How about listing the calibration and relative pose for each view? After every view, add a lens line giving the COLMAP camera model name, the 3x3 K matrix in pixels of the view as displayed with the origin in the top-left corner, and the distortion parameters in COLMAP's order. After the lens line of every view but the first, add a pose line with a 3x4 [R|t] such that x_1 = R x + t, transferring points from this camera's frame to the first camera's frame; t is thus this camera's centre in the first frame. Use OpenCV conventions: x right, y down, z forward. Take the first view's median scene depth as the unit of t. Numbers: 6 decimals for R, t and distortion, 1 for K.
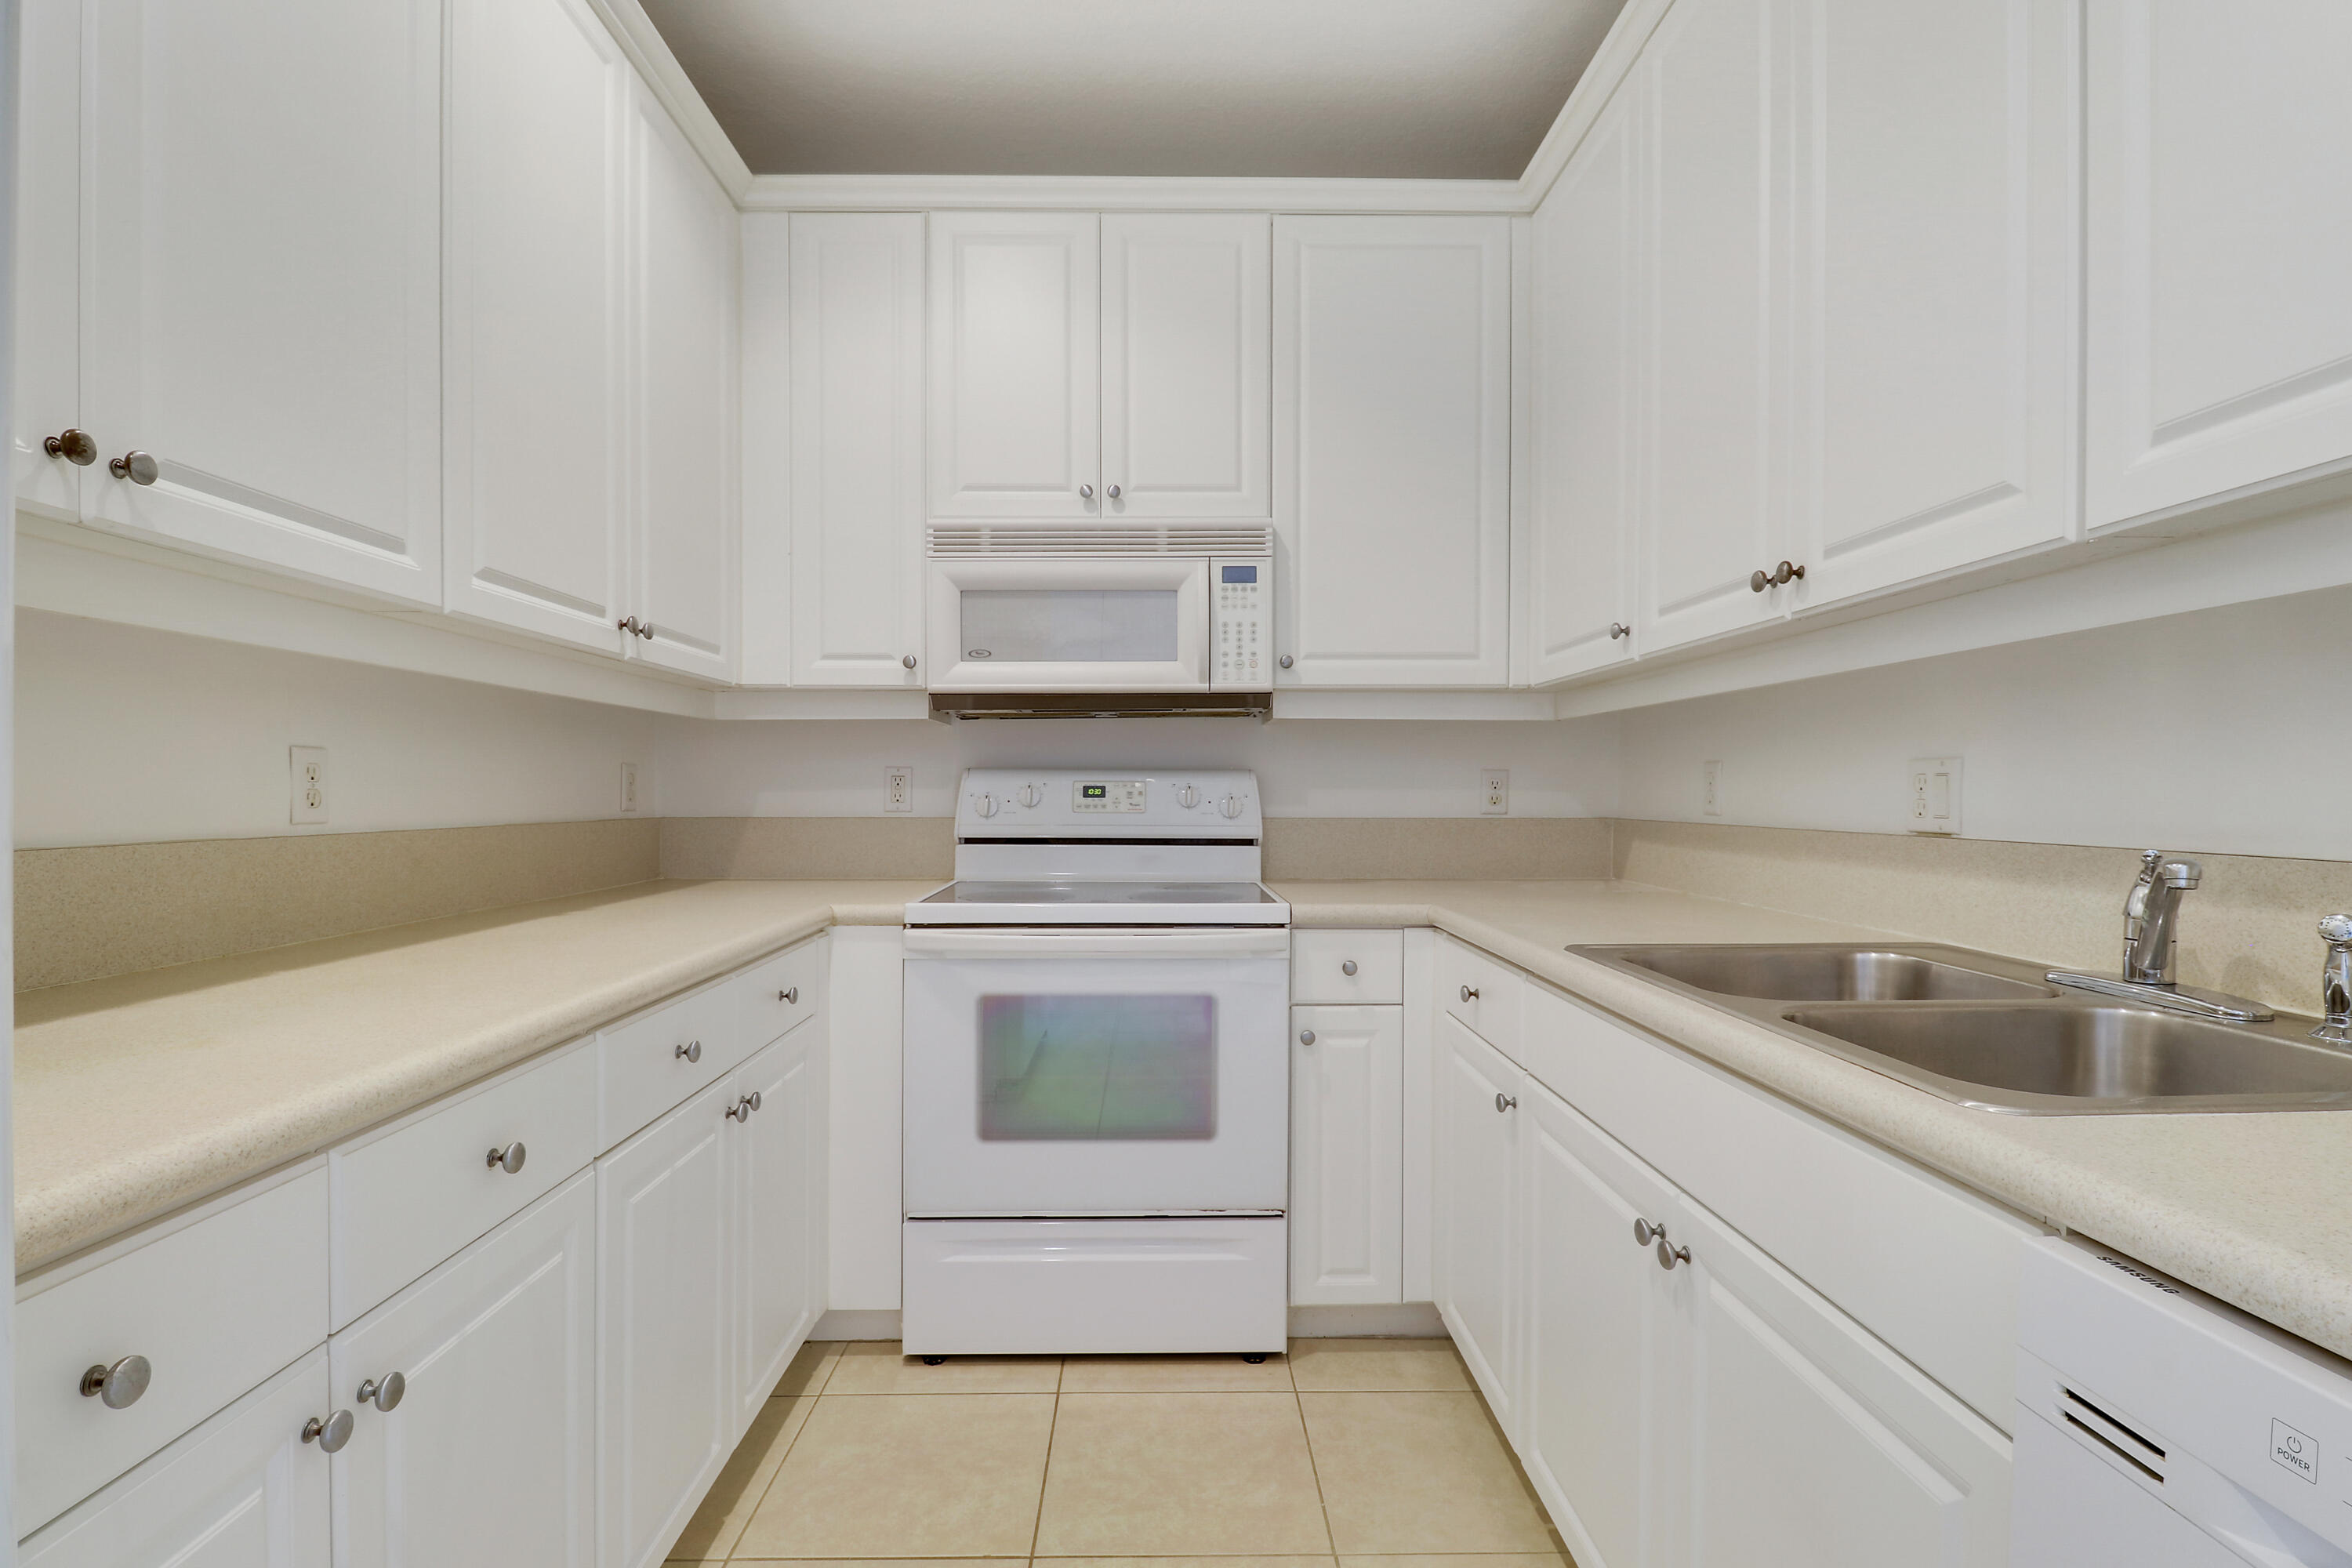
lens RADIAL K [[1119.6, 0, 1183.0], [0, 1119.6, 802.4], [0, 0, 1]] dist [0.014856, -0.008123]
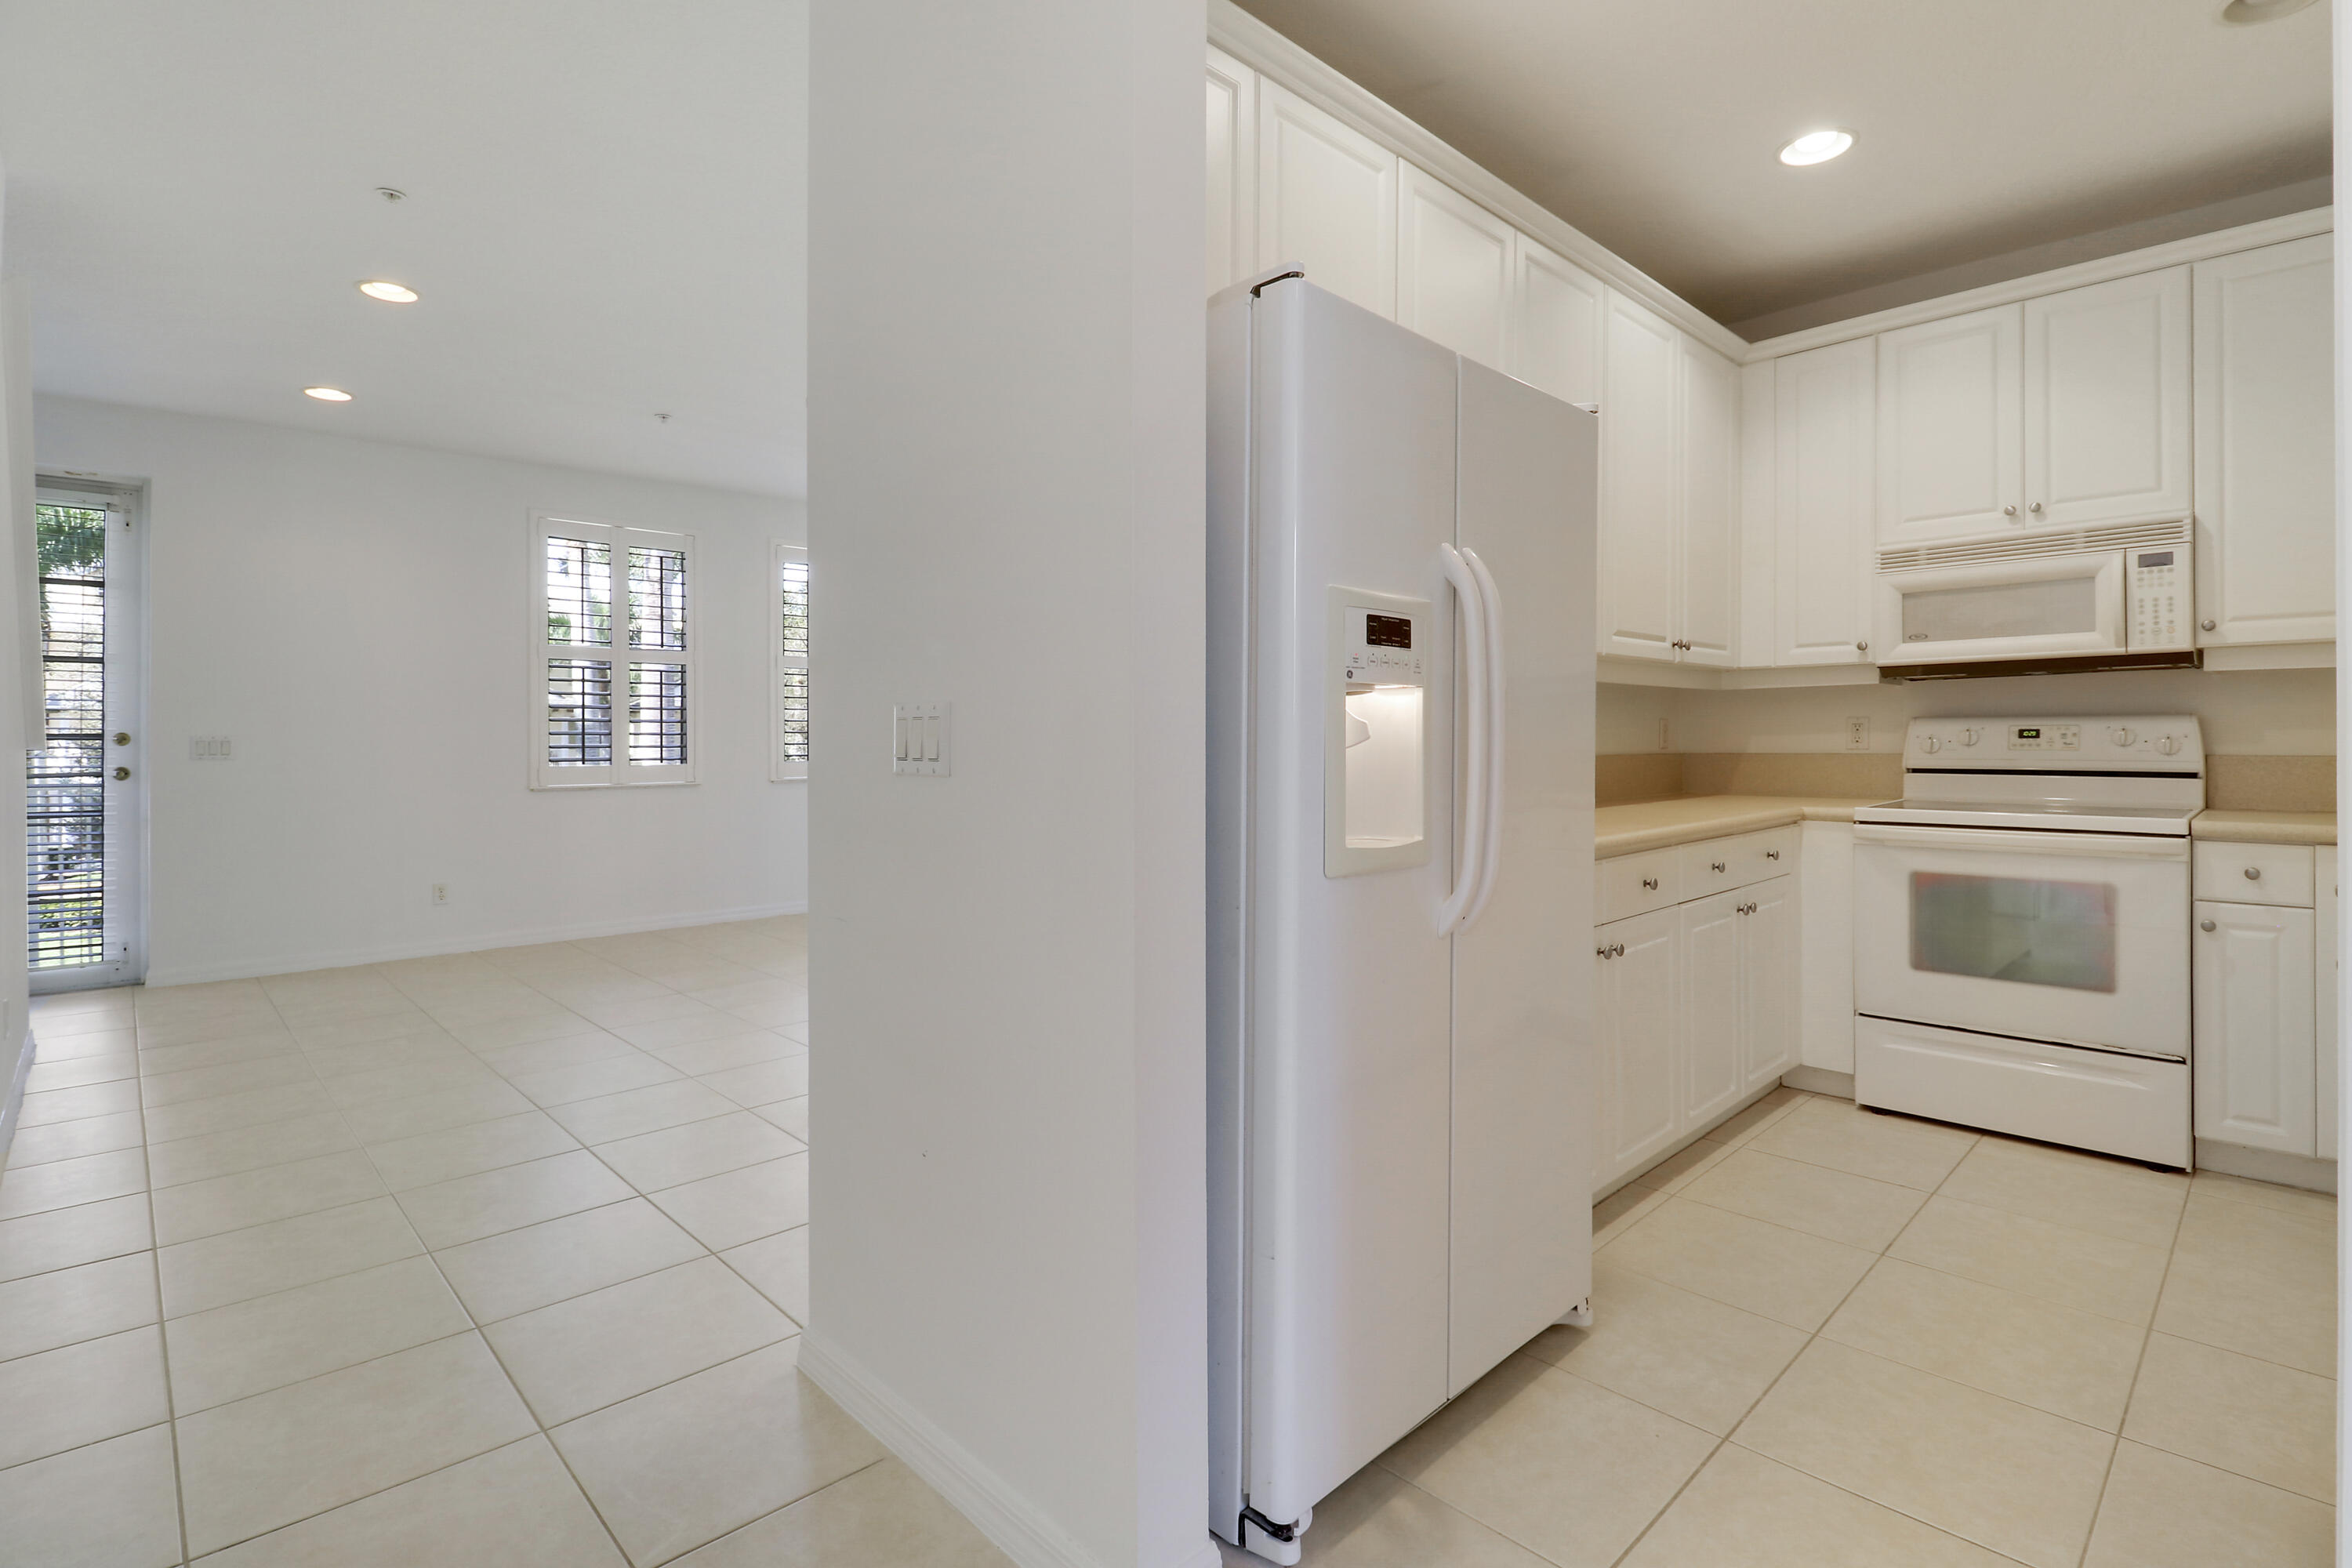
lens RADIAL K [[1119.6, 0, 1188.3], [0, 1119.6, 744.7], [0, 0, 1]] dist [0.014856, -0.008123]
pose [[0.678380, -0.002068, -0.734708, 0.242062], [0.002202, 0.999997, -0.000781, 0.002320], [0.734708, -0.001088, 0.678383, -0.653953]]
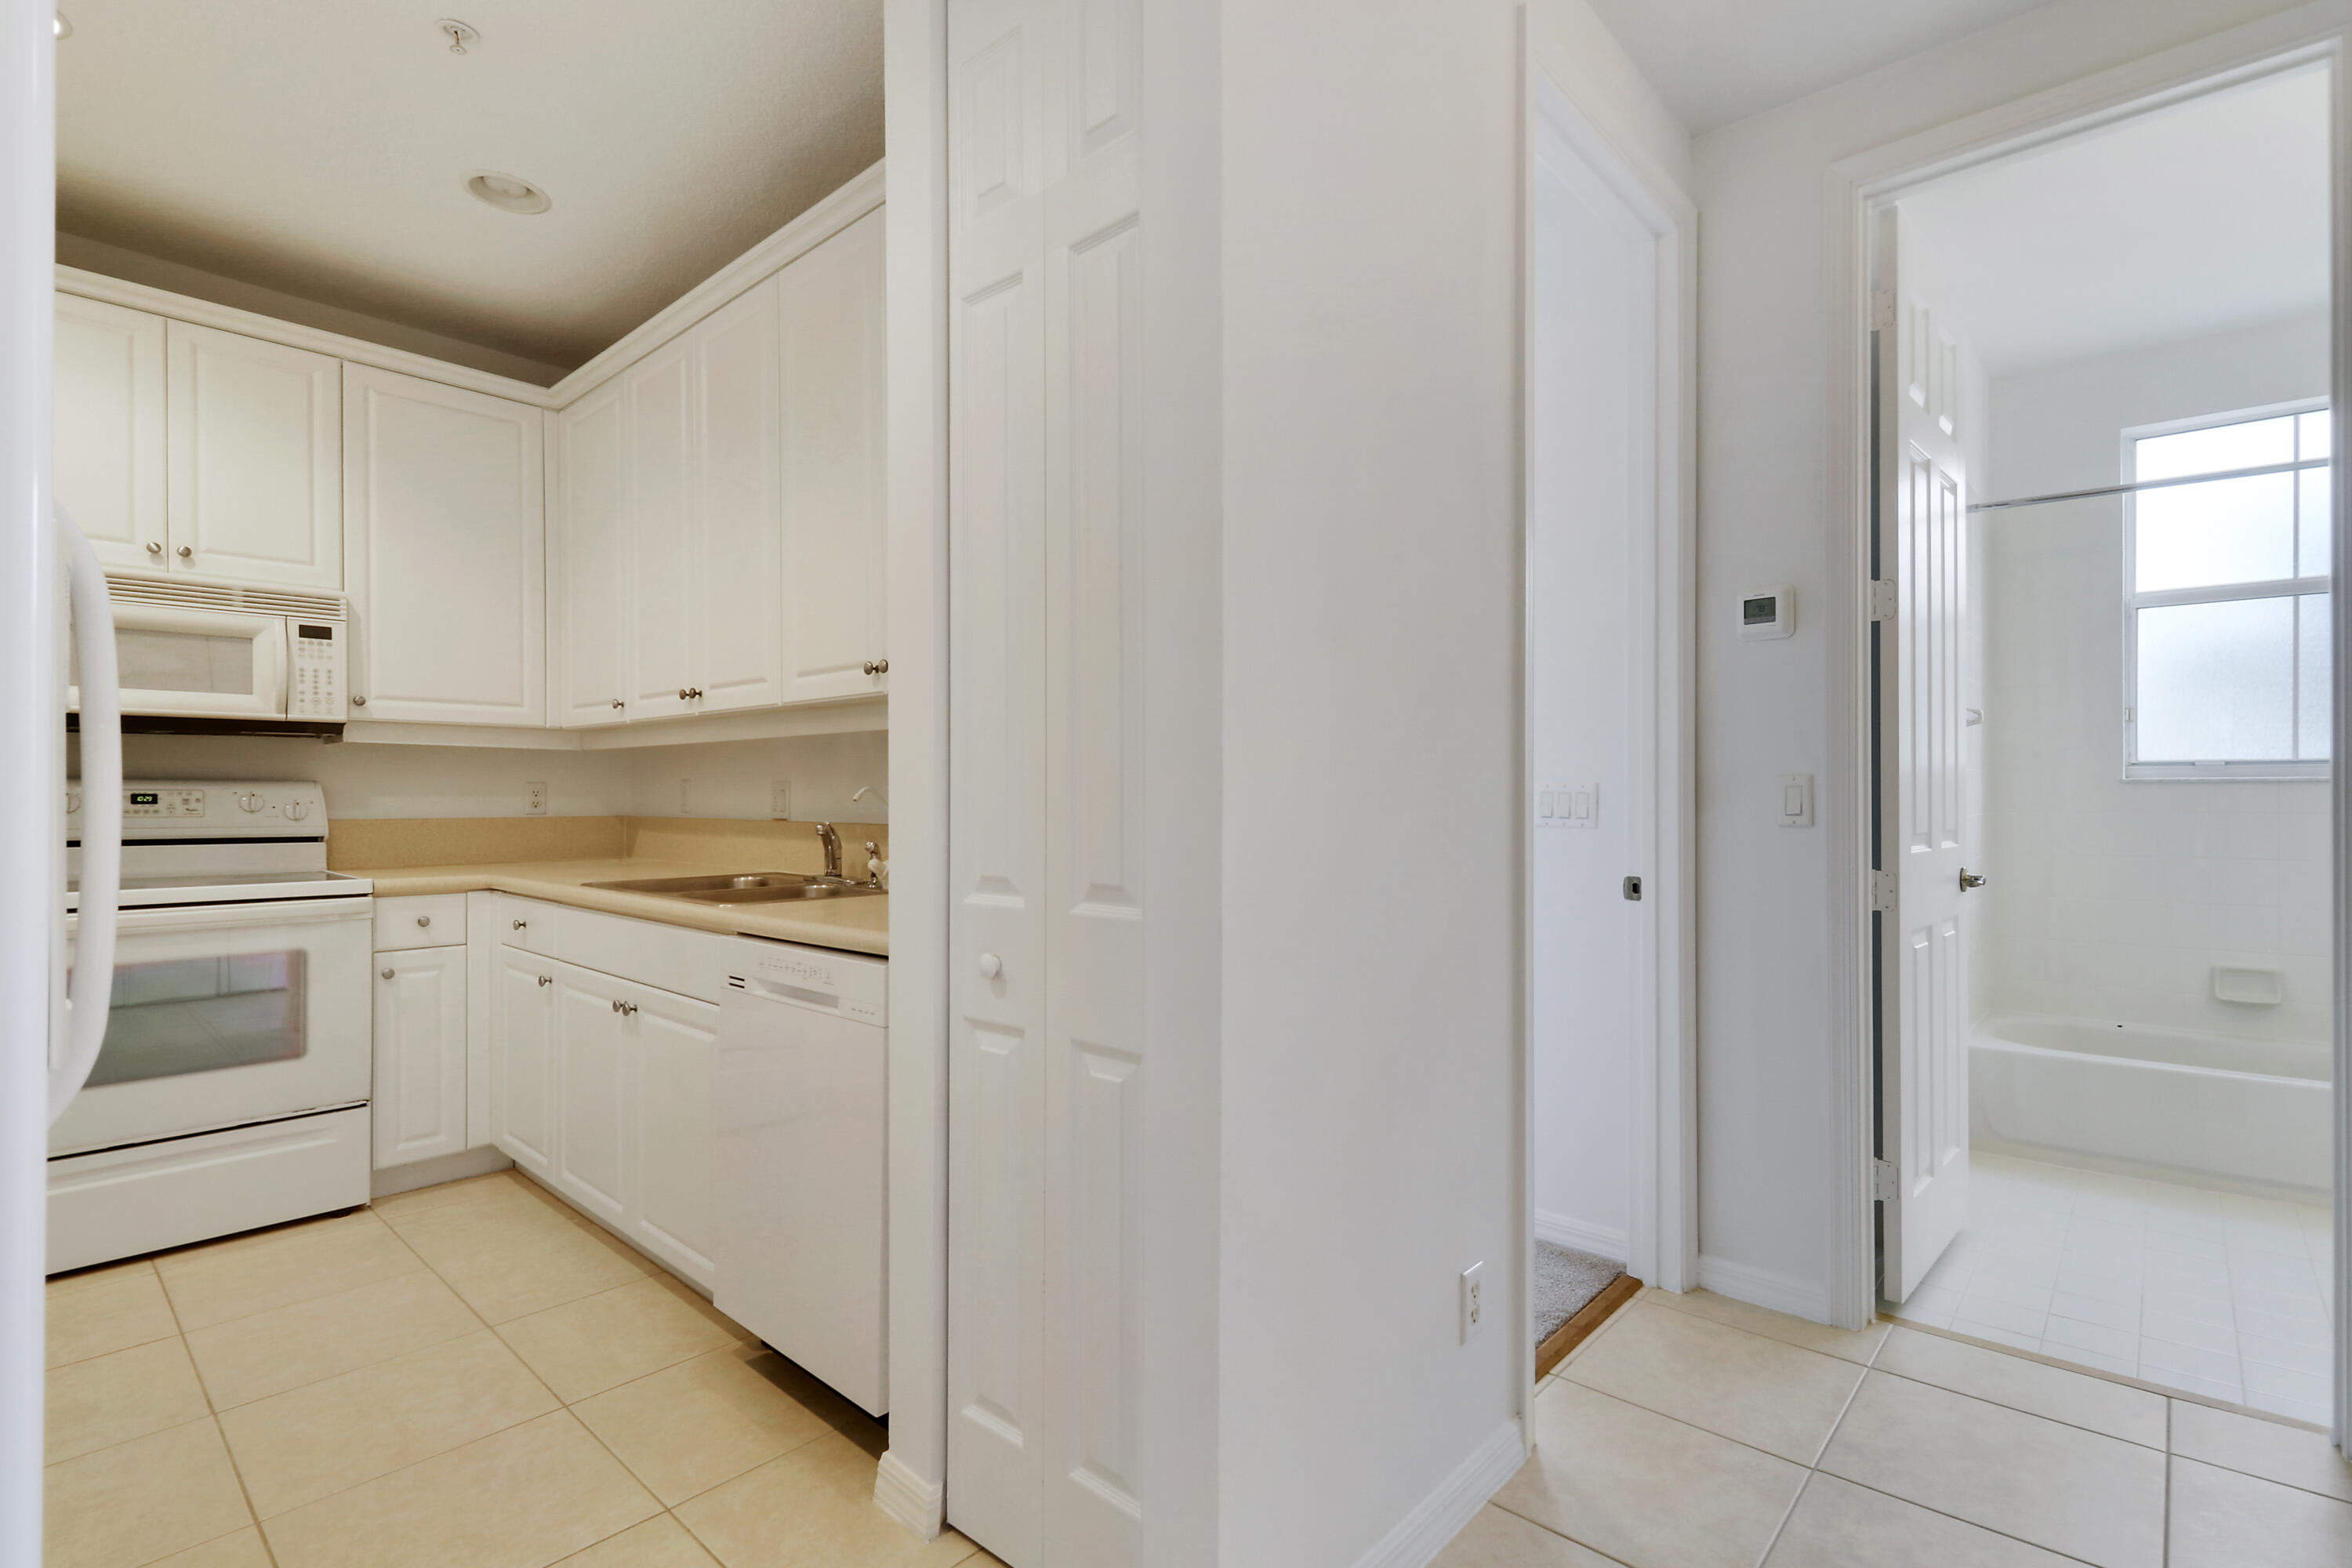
lens RADIAL K [[1119.6, 0, 1187.4], [0, 1119.6, 803.0], [0, 0, 1]] dist [0.014856, -0.008123]
pose [[0.696562, -0.004984, 0.717479, -0.184405], [0.006763, 0.999977, 0.000381, 0.001599], [-0.717464, 0.004587, 0.696580, -0.639956]]
